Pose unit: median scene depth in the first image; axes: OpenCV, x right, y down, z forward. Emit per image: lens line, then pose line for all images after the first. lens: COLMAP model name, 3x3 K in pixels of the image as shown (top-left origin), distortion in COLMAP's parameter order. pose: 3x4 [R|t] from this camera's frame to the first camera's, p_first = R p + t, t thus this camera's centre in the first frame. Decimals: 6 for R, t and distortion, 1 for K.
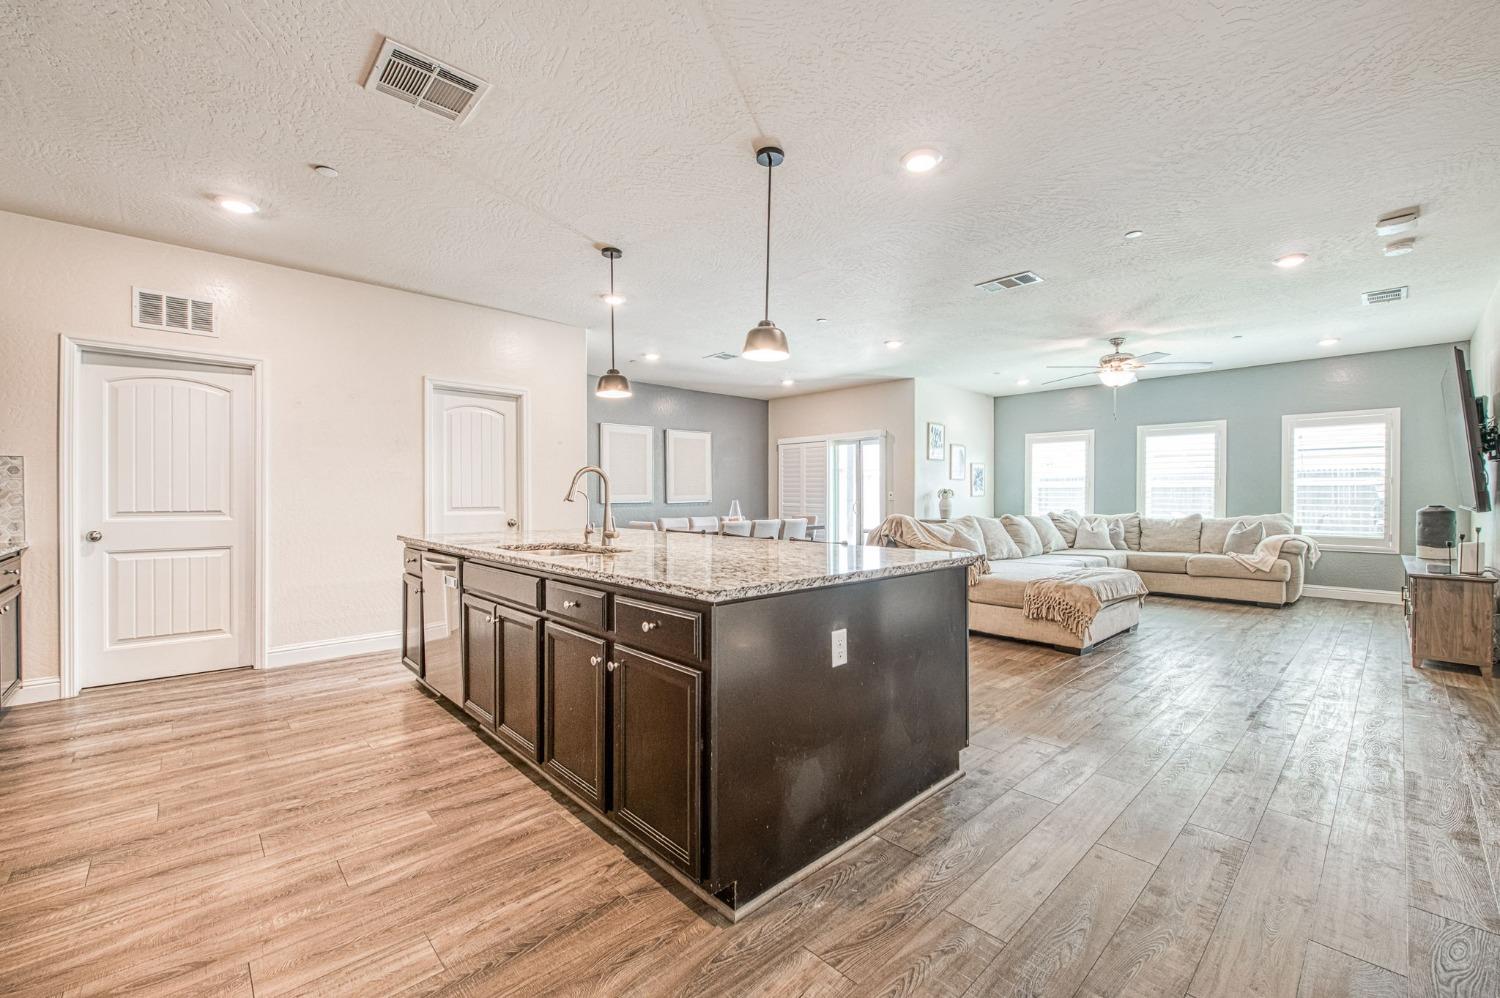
lens RADIAL K [[607.0, 0, 750.2], [0, 607.0, 490.0], [0, 0, 1]] dist [-0.006149, -0.000487]
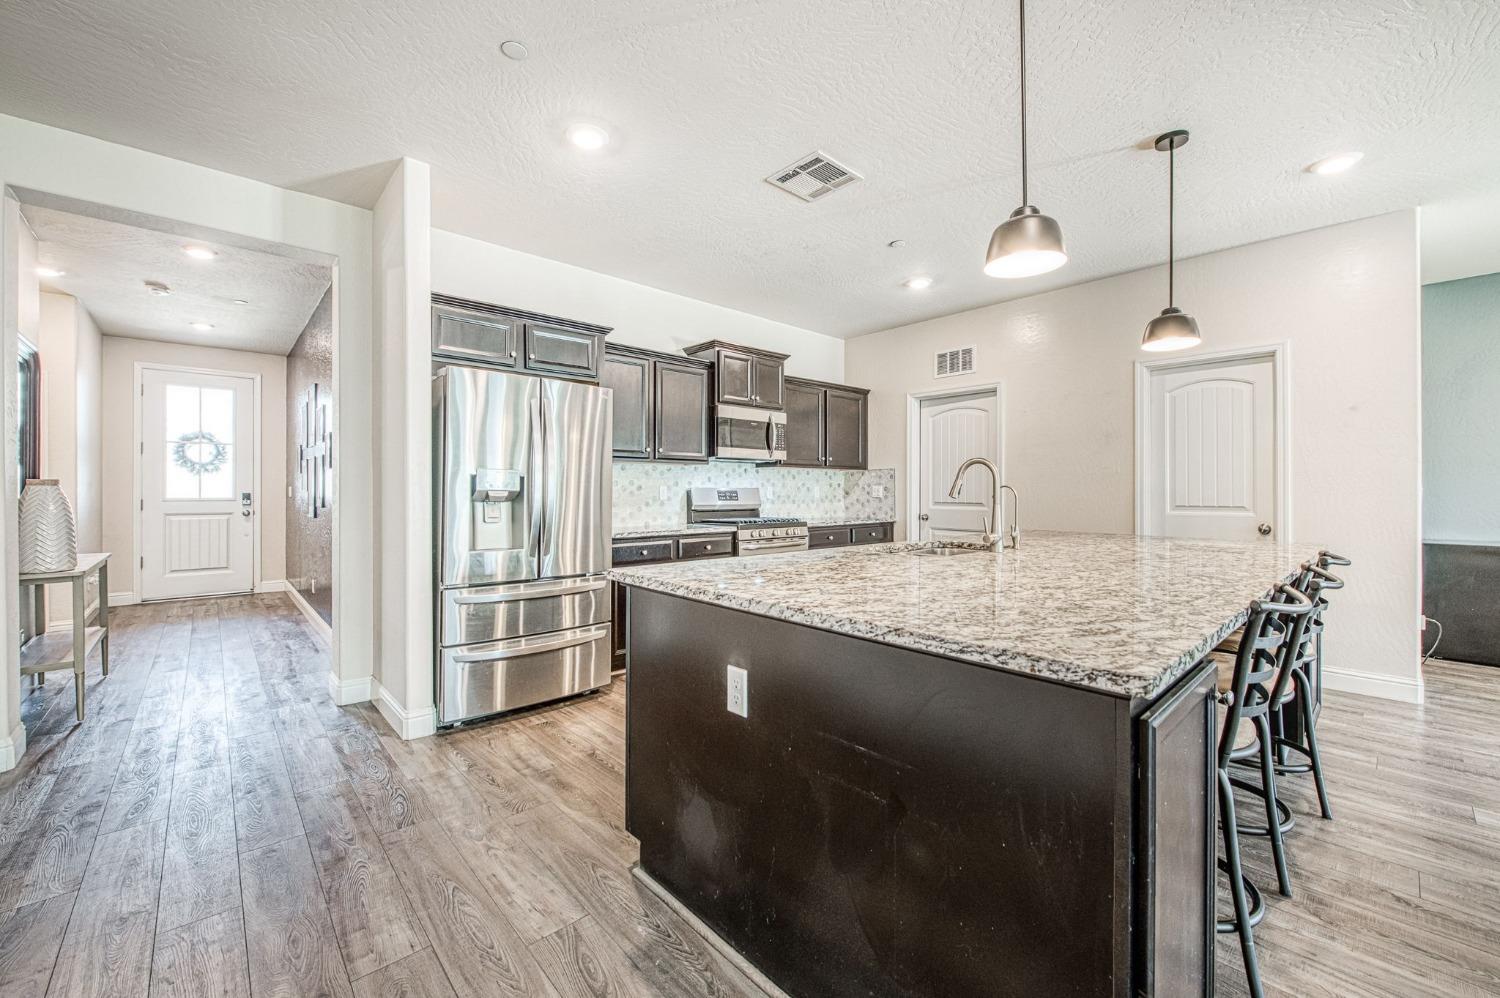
lens RADIAL K [[607.0, 0, 746.6], [0, 607.0, 487.4], [0, 0, 1]] dist [-0.006149, -0.000487]
pose [[-0.013479, -0.006174, -0.999890, 0.802618], [0.008826, 0.999941, -0.006294, 0.008591], [0.999870, -0.008910, -0.013424, 0.904165]]
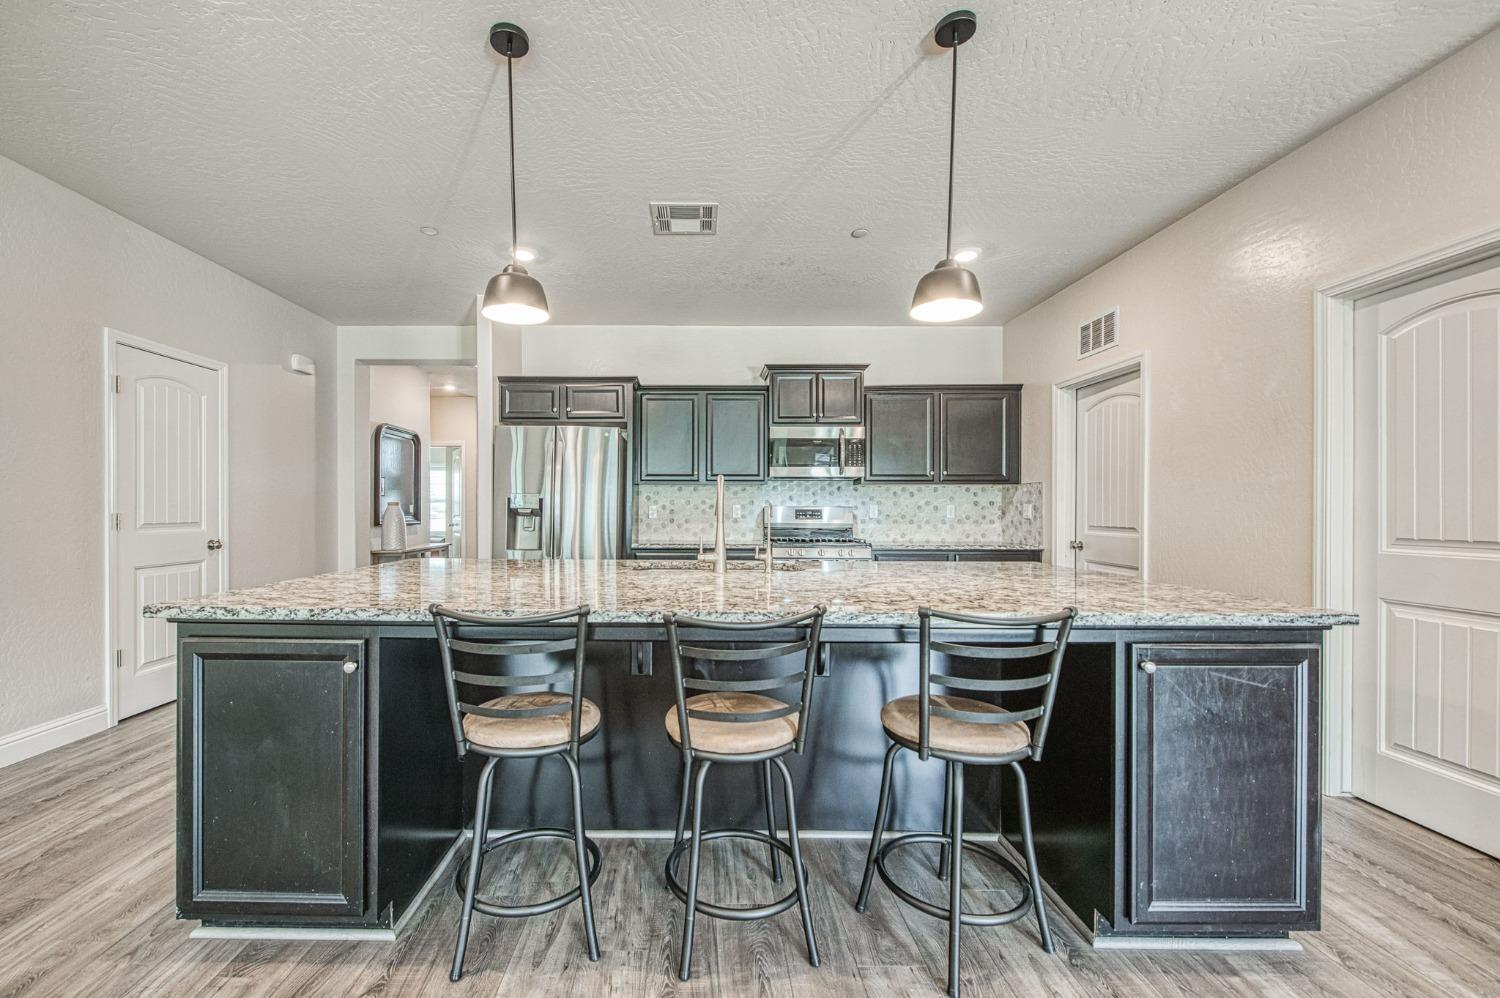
lens RADIAL K [[607.0, 0, 698.0], [0, 607.0, 515.2], [0, 0, 1]] dist [-0.006149, -0.000487]
pose [[-0.688872, 0.005562, -0.724862, 0.463535], [0.003237, 0.999984, 0.004596, 0.016507], [0.724876, 0.000820, -0.688879, 2.078451]]
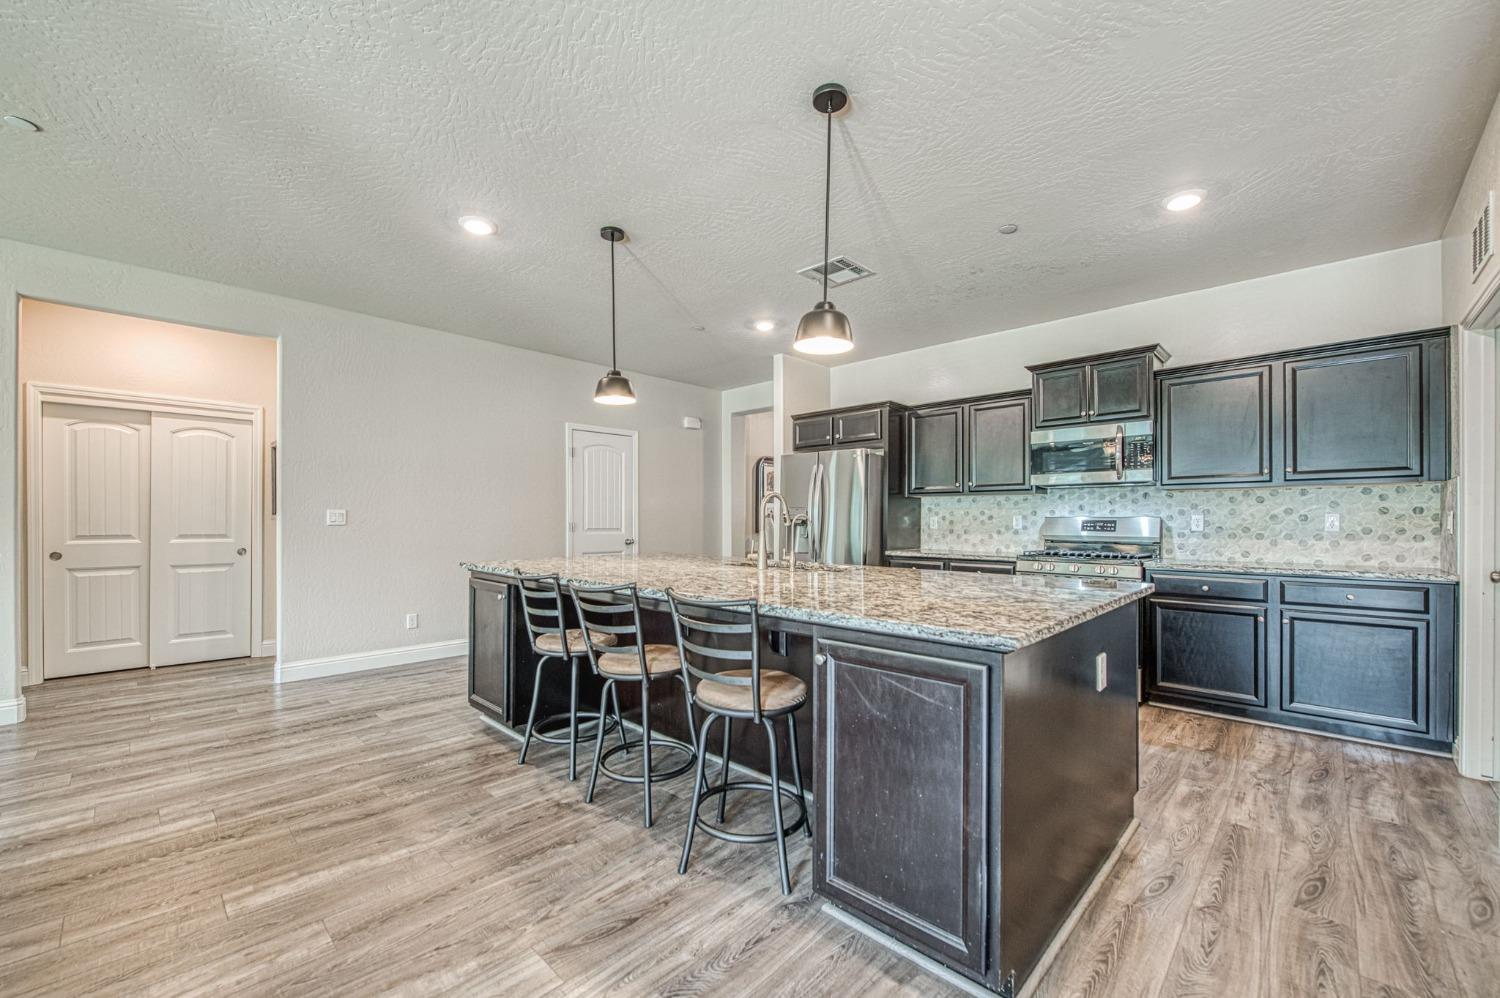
lens RADIAL K [[607.0, 0, 735.2], [0, 607.0, 507.7], [0, 0, 1]] dist [-0.006149, -0.000487]
pose [[-0.999236, -0.000164, -0.039090, -0.220977], [0.000915, 0.999619, -0.027596, 0.019461], [0.039080, -0.027610, -0.998855, 2.736406]]
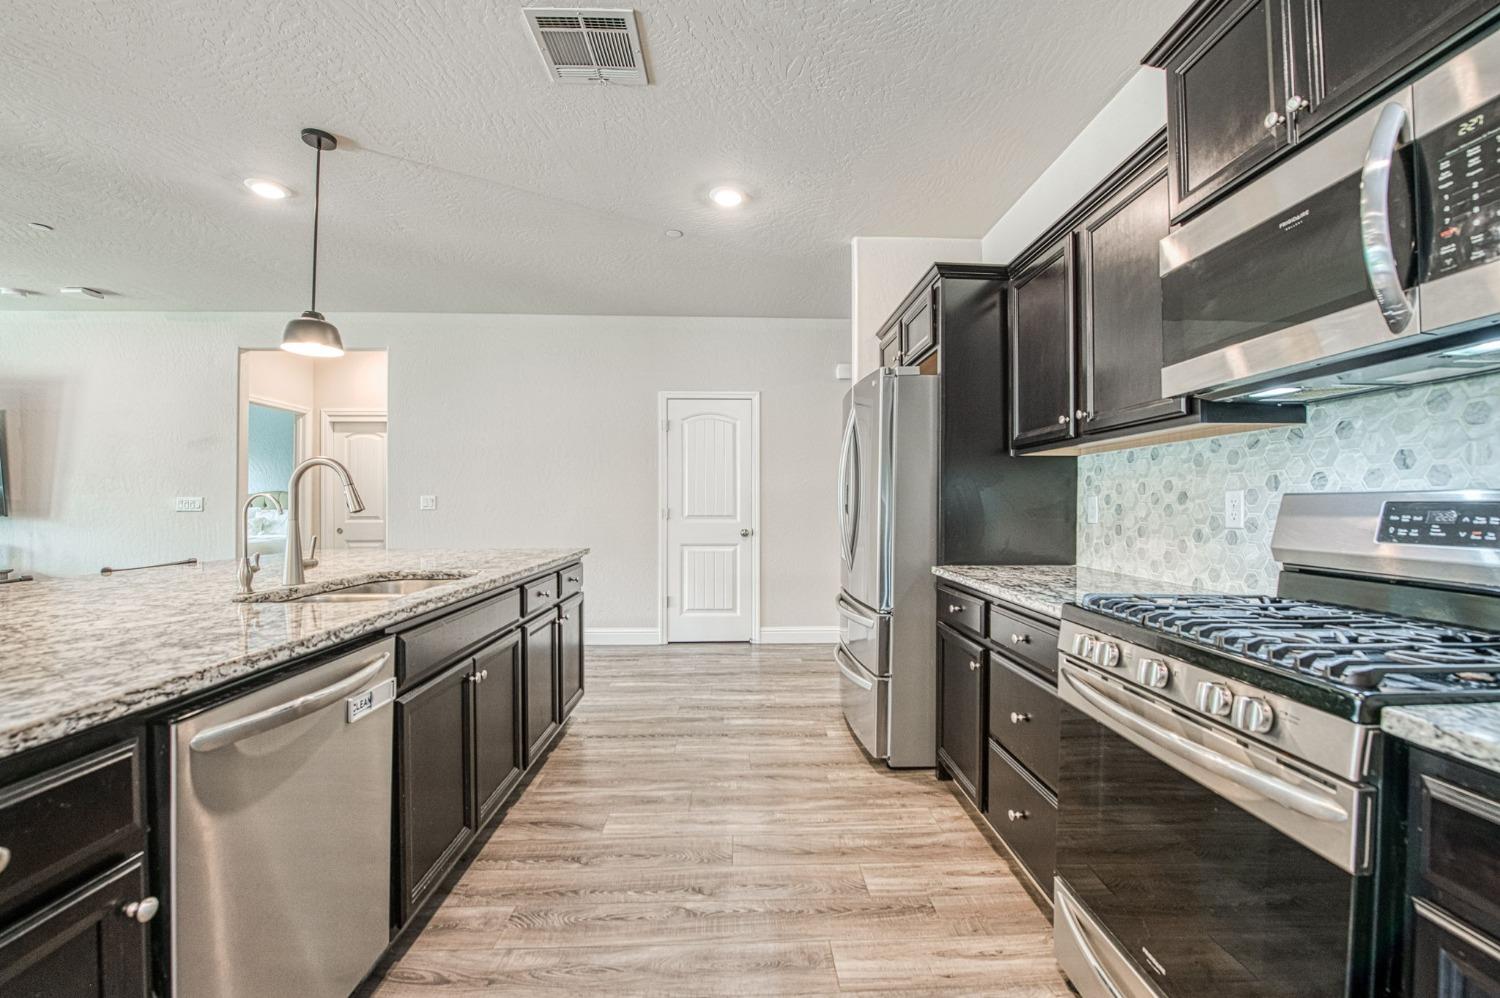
lens RADIAL K [[607.0, 0, 770.9], [0, 607.0, 493.7], [0, 0, 1]] dist [-0.006149, -0.000487]
pose [[-0.767027, 0.013380, 0.641475, -1.368530], [-0.002190, 0.999722, -0.023471, 0.011495], [-0.641611, -0.019408, -0.766784, 1.576509]]
